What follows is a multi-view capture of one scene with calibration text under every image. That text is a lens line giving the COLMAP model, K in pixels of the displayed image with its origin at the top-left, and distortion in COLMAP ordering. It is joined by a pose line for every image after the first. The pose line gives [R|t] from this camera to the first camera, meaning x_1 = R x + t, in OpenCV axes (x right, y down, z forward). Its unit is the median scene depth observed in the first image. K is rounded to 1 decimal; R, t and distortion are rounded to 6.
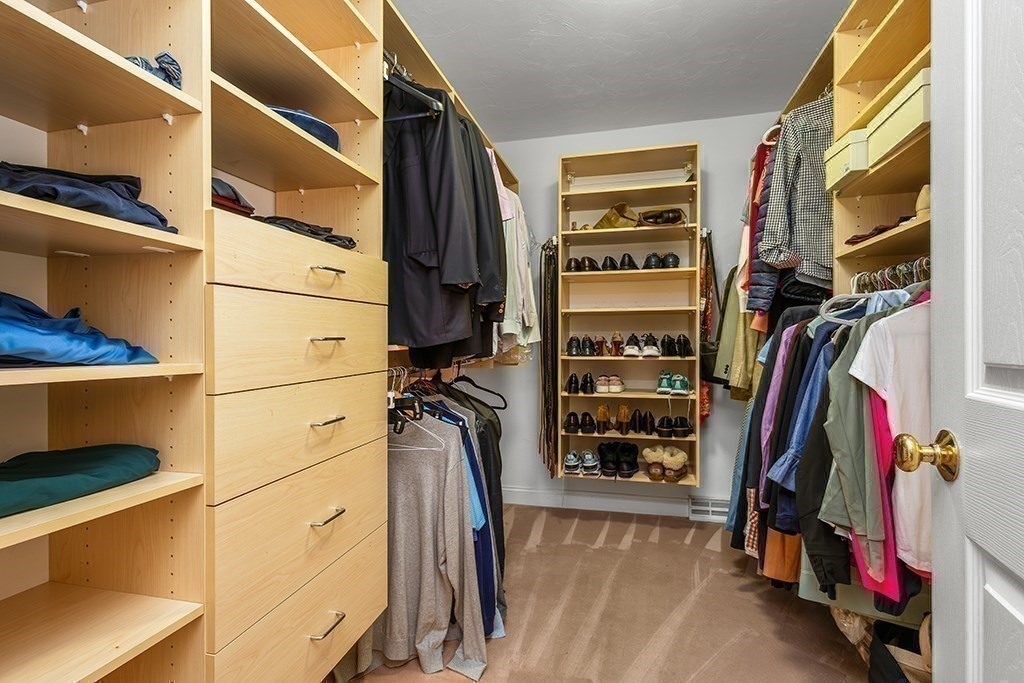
lens RADIAL K [[475.0, 0, 512.1], [0, 475.0, 342.5], [0, 0, 1]] dist [0.005697, -0.001141]
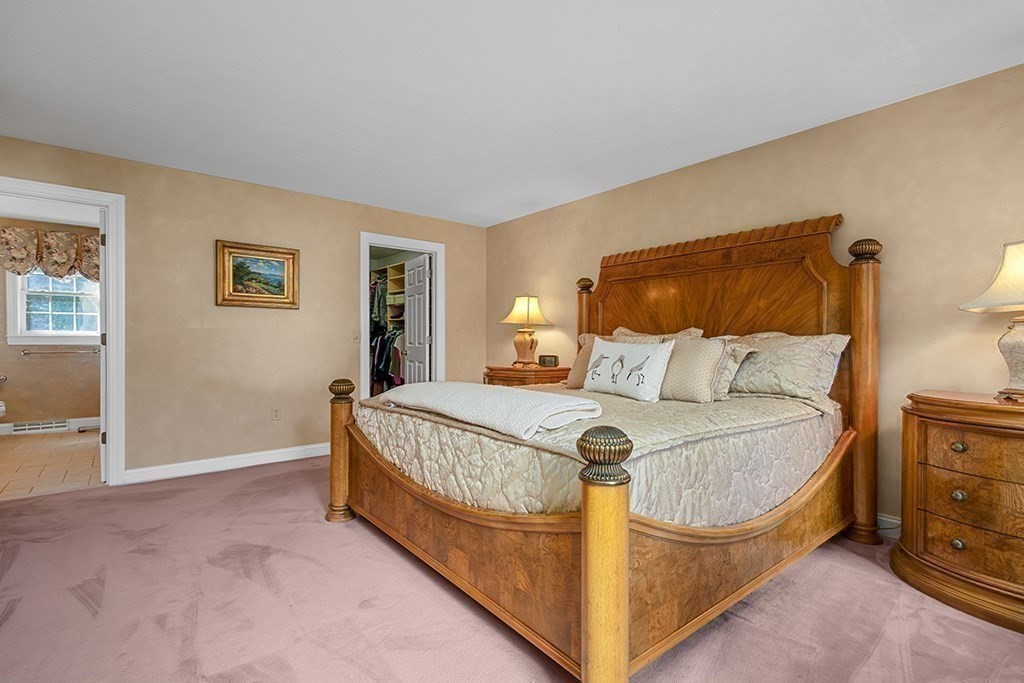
lens RADIAL K [[475.0, 0, 508.2], [0, 475.0, 346.9], [0, 0, 1]] dist [0.005697, -0.001141]
pose [[0.613451, -0.001913, 0.789730, -2.258845], [-0.005913, 0.999958, 0.007015, 0.027795], [-0.789711, -0.008973, 0.613414, -2.751085]]
